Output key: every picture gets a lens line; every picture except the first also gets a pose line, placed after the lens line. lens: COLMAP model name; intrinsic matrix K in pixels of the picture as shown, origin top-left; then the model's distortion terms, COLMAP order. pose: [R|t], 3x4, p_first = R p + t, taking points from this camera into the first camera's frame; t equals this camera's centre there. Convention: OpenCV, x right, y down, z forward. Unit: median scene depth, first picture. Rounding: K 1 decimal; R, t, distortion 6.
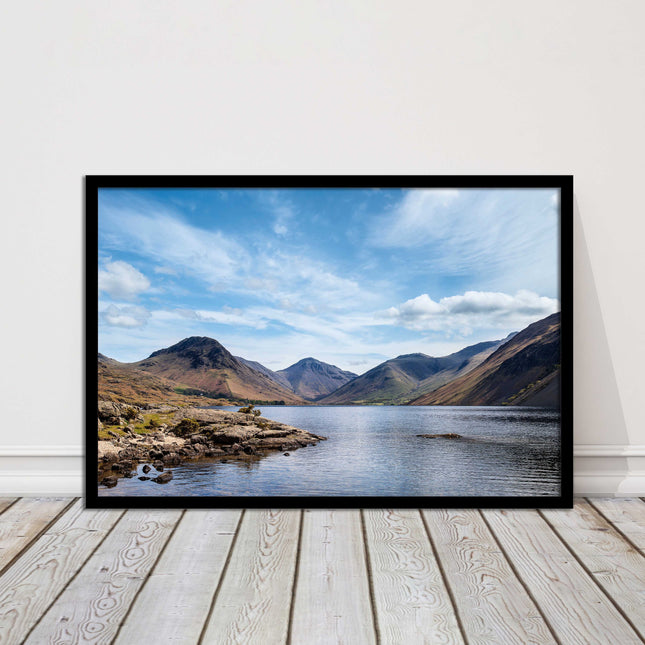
lens RADIAL K [[1382.7, 0, 322.6], [0, 1382.7, 322.7], [0, 0, 1]] dist [-0.058813, 0.000000]
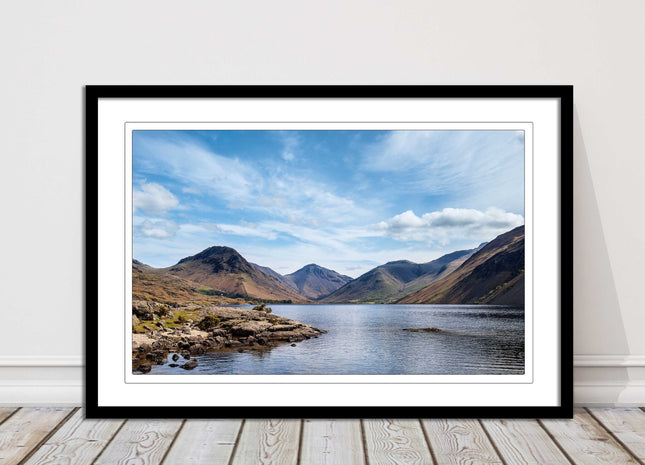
lens RADIAL K [[1382.6, 0, 322.2], [0, 1382.6, 232.2], [0, 0, 1]] dist [-0.058238, 0.000000]
pose [[1.000000, 0.000006, -0.000295, -0.000899], [-0.000006, 1.000000, -0.000377, -0.001559], [0.000295, 0.000377, 1.000000, -0.190054]]
